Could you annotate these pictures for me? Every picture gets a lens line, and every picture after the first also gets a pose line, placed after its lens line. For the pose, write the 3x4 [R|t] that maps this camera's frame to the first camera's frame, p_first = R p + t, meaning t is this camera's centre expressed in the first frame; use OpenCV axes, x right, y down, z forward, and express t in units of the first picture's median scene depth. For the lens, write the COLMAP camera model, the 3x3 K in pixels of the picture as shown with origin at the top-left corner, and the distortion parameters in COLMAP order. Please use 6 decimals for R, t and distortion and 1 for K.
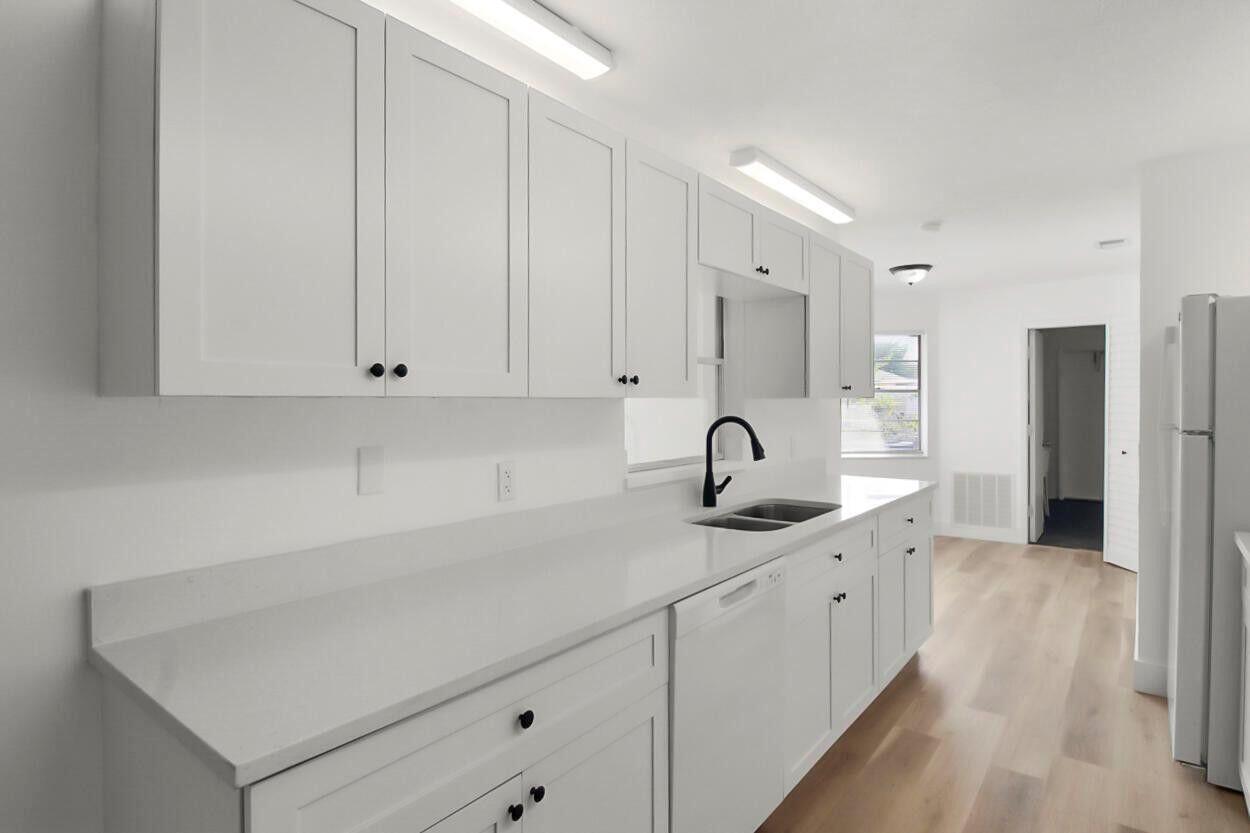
lens RADIAL K [[657.9, 0, 622.1], [0, 657.9, 402.6], [0, 0, 1]] dist [0.006449, -0.012810]
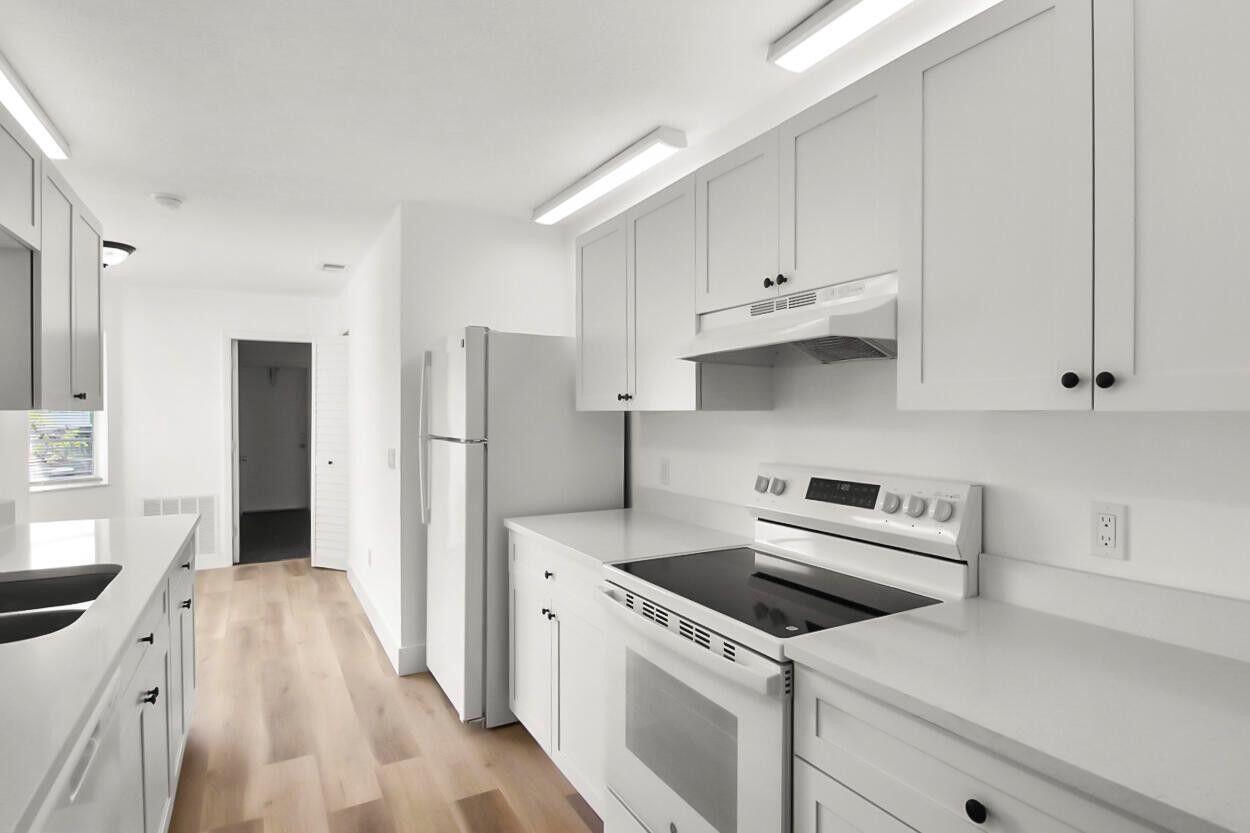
lens RADIAL K [[657.9, 0, 642.8], [0, 657.9, 420.7], [0, 0, 1]] dist [0.006449, -0.012810]
pose [[0.364904, -0.006494, 0.931022, -0.112343], [0.000921, 0.999978, 0.006614, 0.000196], [-0.931045, -0.001556, 0.364902, 0.230967]]
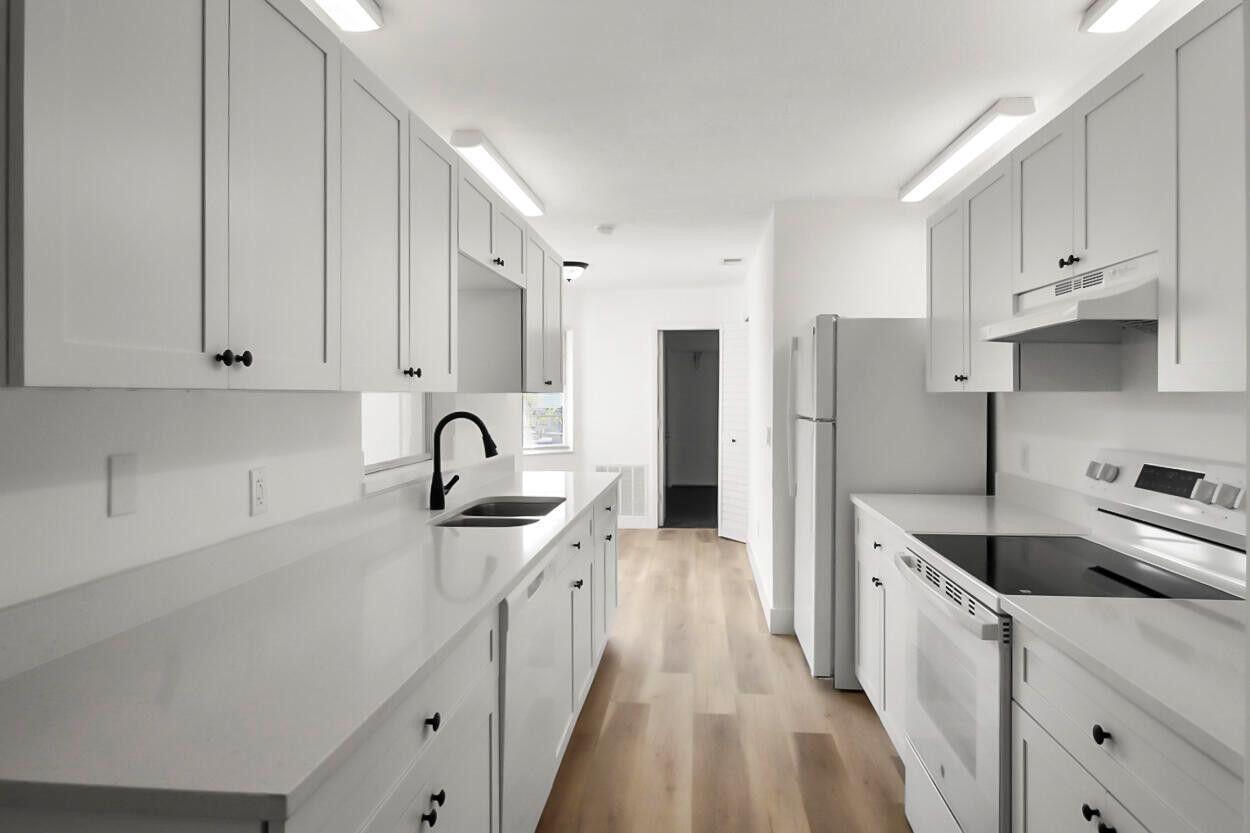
lens RADIAL K [[754.1, 0, 623.4], [0, 754.1, 396.6], [0, 0, 1]] dist [0.001708, 0.000483]
pose [[0.843067, 0.001087, 0.537807, -0.224109], [-0.000178, 0.999998, -0.001742, 0.000883], [-0.537808, 0.001373, 0.843066, -0.039015]]
